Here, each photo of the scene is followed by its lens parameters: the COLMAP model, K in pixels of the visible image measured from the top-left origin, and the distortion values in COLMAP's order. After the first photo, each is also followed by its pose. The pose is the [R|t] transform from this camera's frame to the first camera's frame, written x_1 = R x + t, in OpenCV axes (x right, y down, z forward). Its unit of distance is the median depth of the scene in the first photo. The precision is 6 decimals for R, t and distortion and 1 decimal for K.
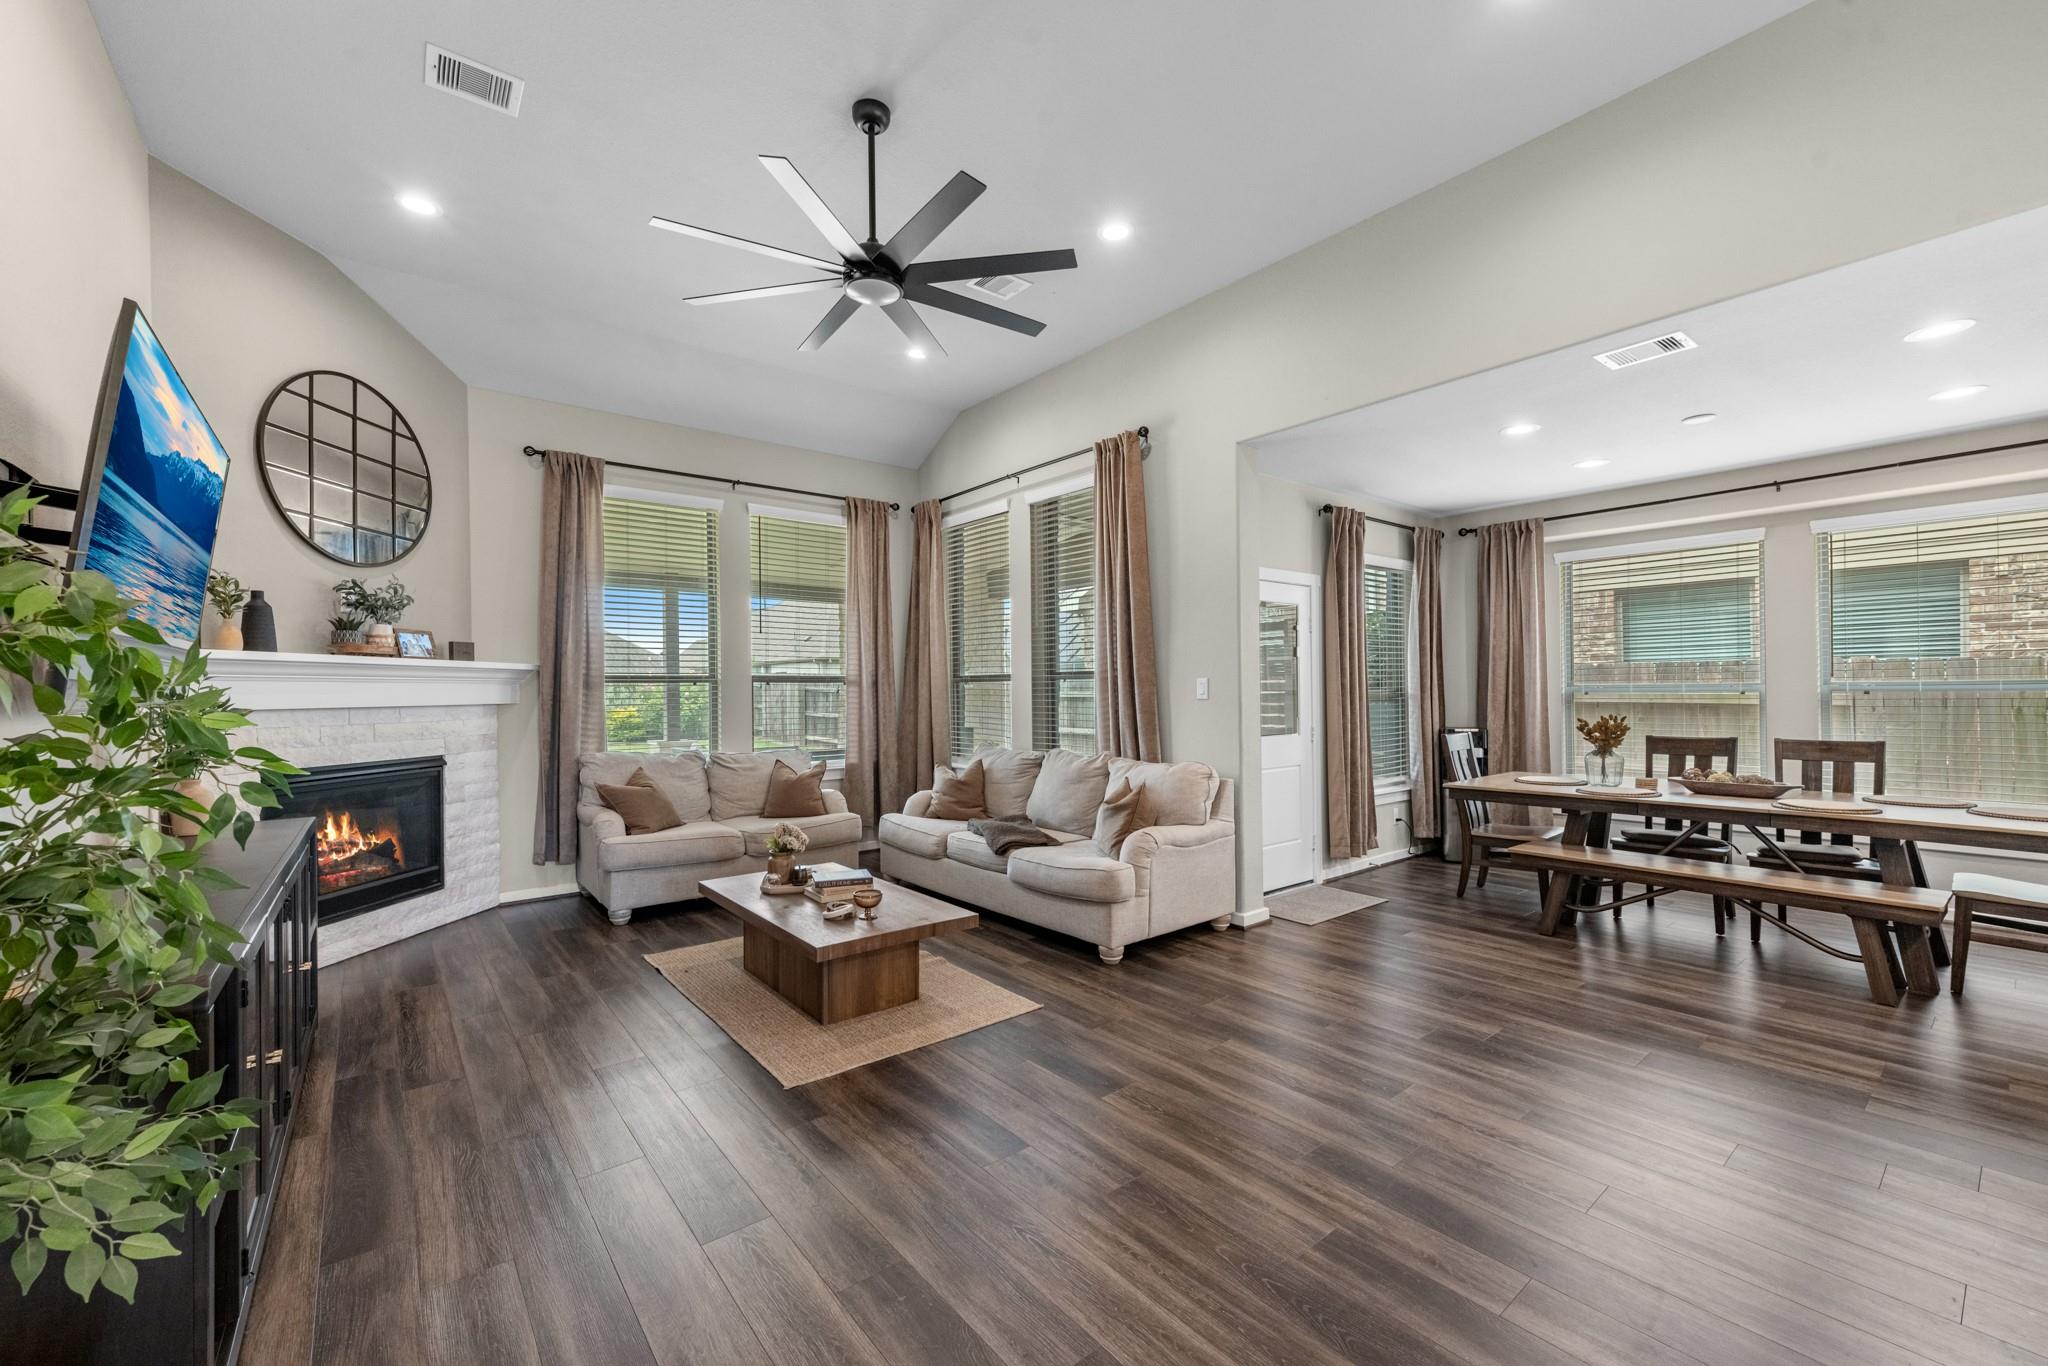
lens RADIAL K [[809.2, 0, 1011.6], [0, 809.2, 691.4], [0, 0, 1]] dist [0.002415, 0.000152]
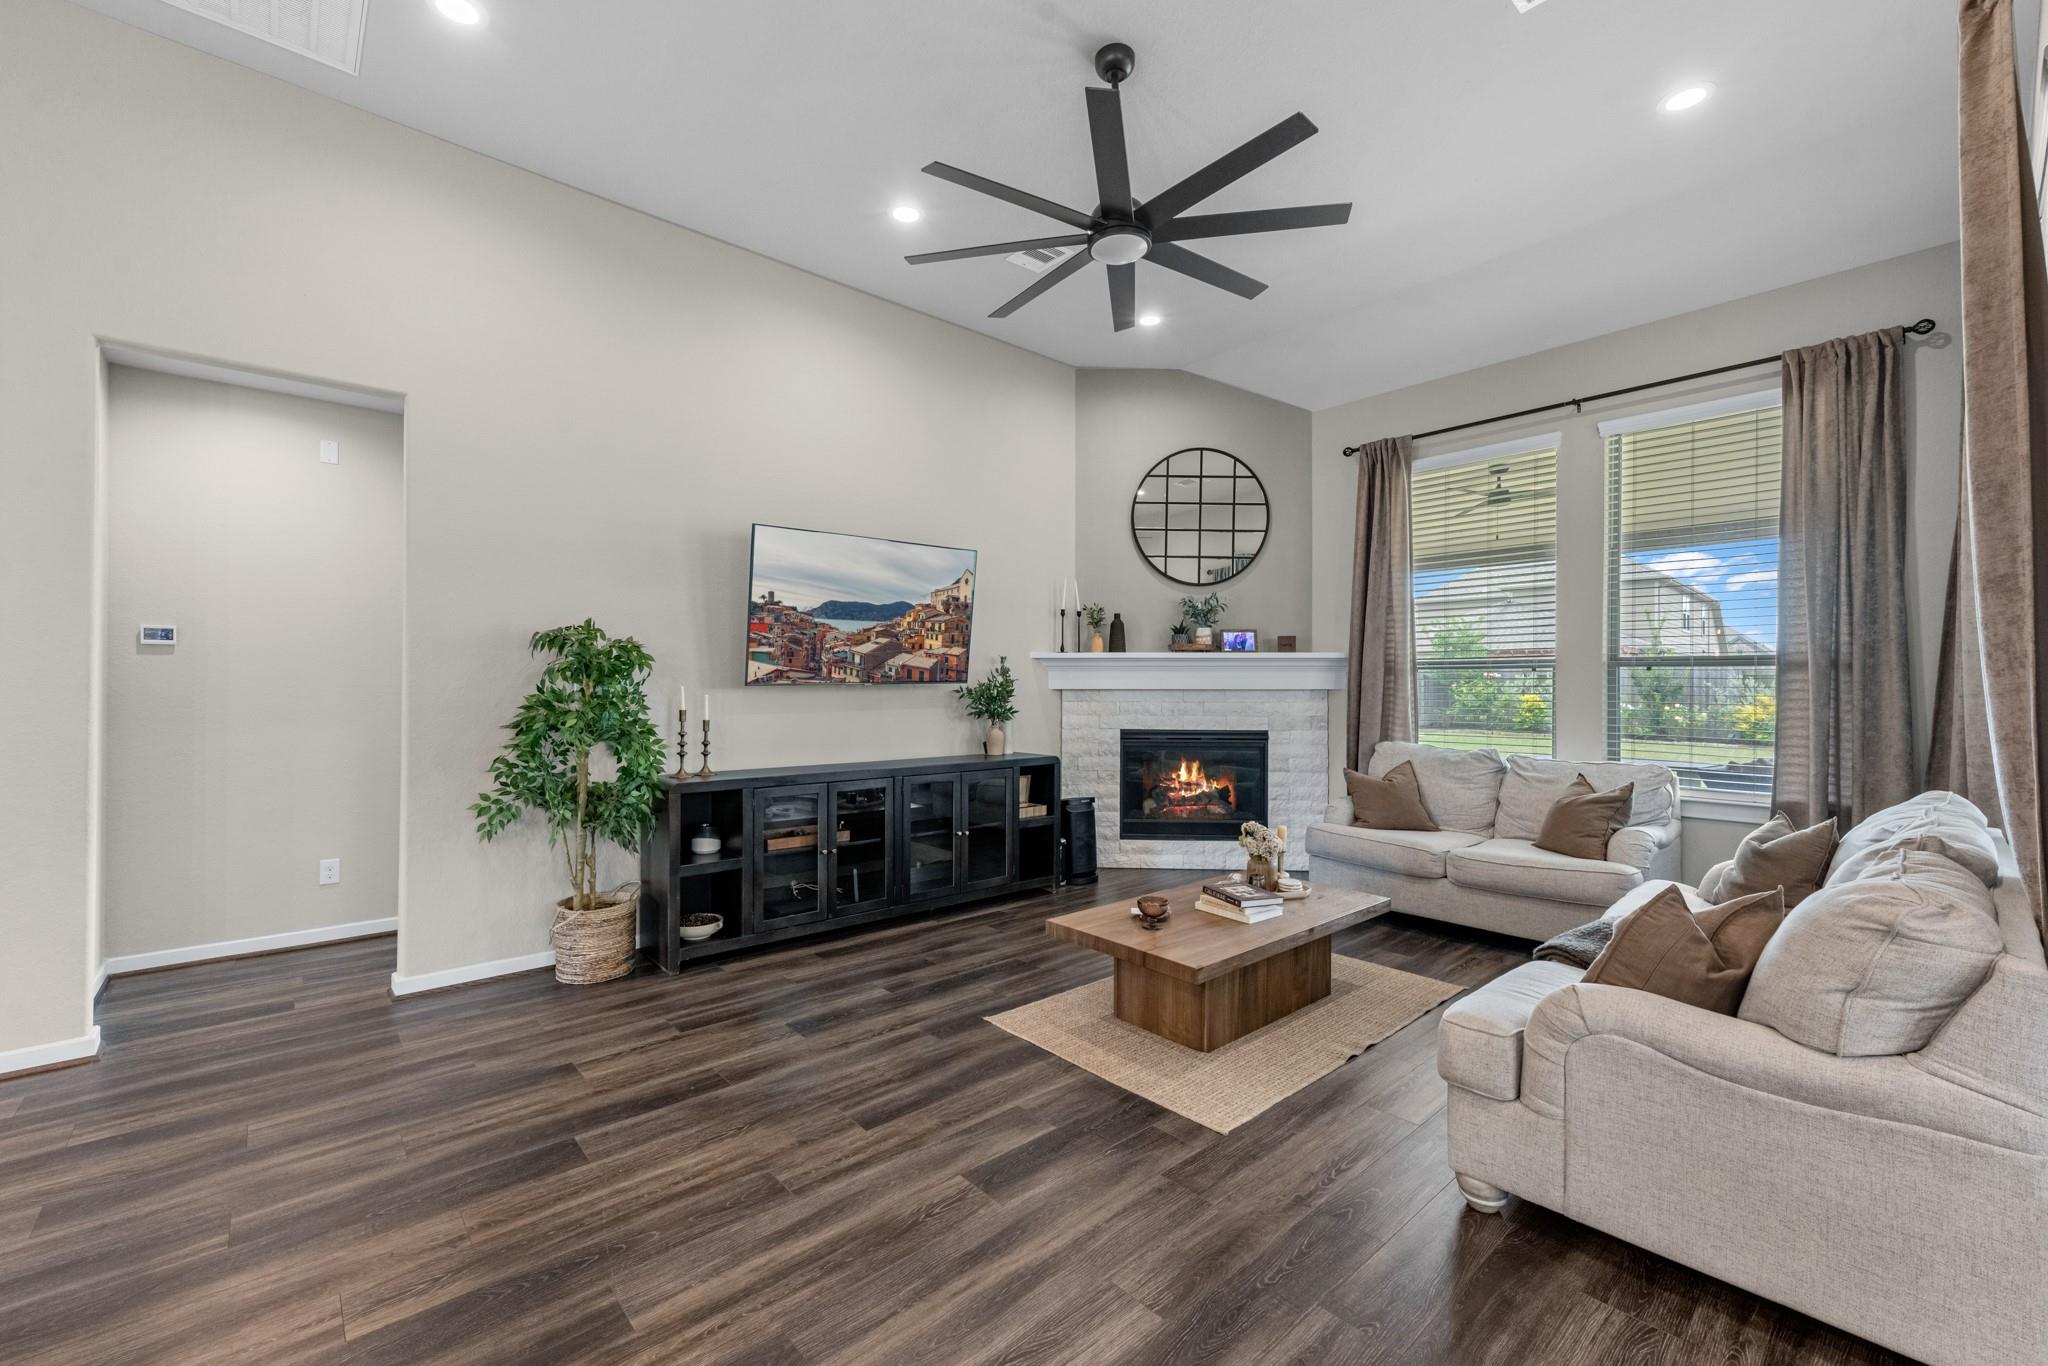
lens RADIAL K [[841.8, 0, 1024.0], [0, 841.8, 683.0], [0, 0, 1]] dist [0.007600, 0.000133]
pose [[0.062797, 0.009090, -0.997985, 0.534700], [-0.002559, 0.999957, 0.008947, -0.003004], [0.998023, 0.001992, 0.062818, 0.559771]]
